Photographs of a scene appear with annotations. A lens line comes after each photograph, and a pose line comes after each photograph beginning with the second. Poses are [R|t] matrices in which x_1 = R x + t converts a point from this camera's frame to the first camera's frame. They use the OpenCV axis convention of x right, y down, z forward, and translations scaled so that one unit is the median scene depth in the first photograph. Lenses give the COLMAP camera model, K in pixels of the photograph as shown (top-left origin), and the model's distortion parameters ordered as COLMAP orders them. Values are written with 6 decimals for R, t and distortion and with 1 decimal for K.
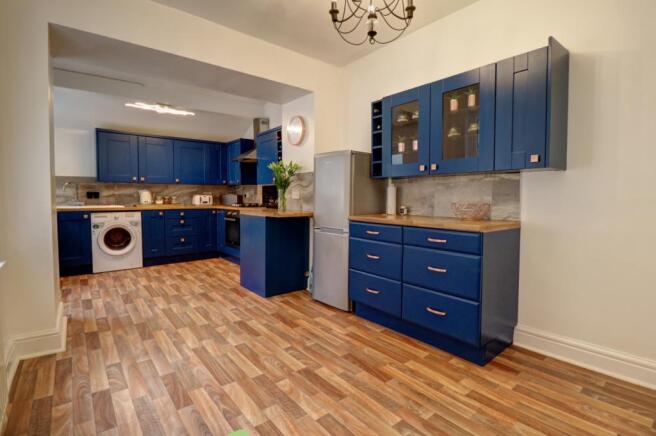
lens RADIAL K [[314.5, 0, 338.1], [0, 314.5, 215.0], [0, 0, 1]] dist [-0.018036, -0.004727]
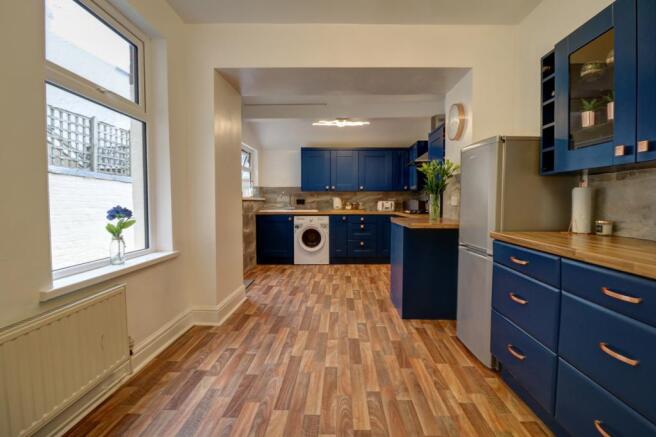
lens RADIAL K [[308.7, 0, 334.3], [0, 308.7, 215.5], [0, 0, 1]] dist [-0.016039, -0.000566]
pose [[0.751907, 0.025814, -0.658764, 0.213921], [-0.033553, 0.999437, 0.000867, -0.021471], [0.658415, 0.021452, 0.752349, 0.259688]]
